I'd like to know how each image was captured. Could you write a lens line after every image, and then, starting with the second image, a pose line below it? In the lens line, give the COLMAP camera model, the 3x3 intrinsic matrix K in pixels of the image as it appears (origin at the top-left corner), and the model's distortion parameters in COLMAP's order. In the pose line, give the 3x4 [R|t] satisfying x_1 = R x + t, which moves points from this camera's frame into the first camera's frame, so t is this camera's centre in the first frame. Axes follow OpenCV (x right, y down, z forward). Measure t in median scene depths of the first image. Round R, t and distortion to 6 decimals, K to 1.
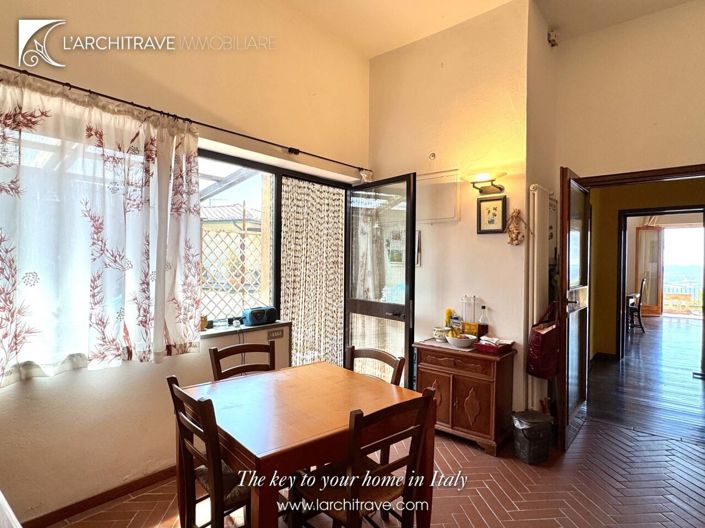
lens RADIAL K [[389.0, 0, 351.7], [0, 389.0, 263.9], [0, 0, 1]] dist [0.000451, -0.000330]
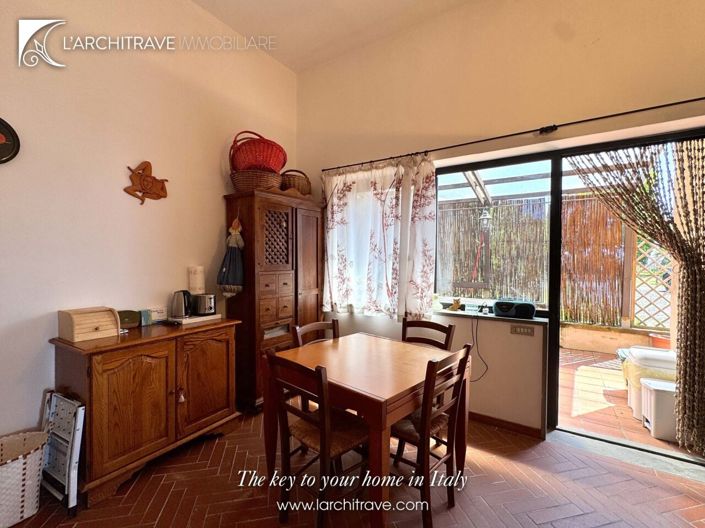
lens RADIAL K [[332.2, 0, 351.2], [0, 332.2, 262.2], [0, 0, 1]] dist [-0.000492, -0.000043]
pose [[0.120815, 0.002135, -0.992673, 0.774135], [-0.008453, 0.999964, 0.001122, 0.021601], [0.992639, 0.008256, 0.120829, 0.658577]]
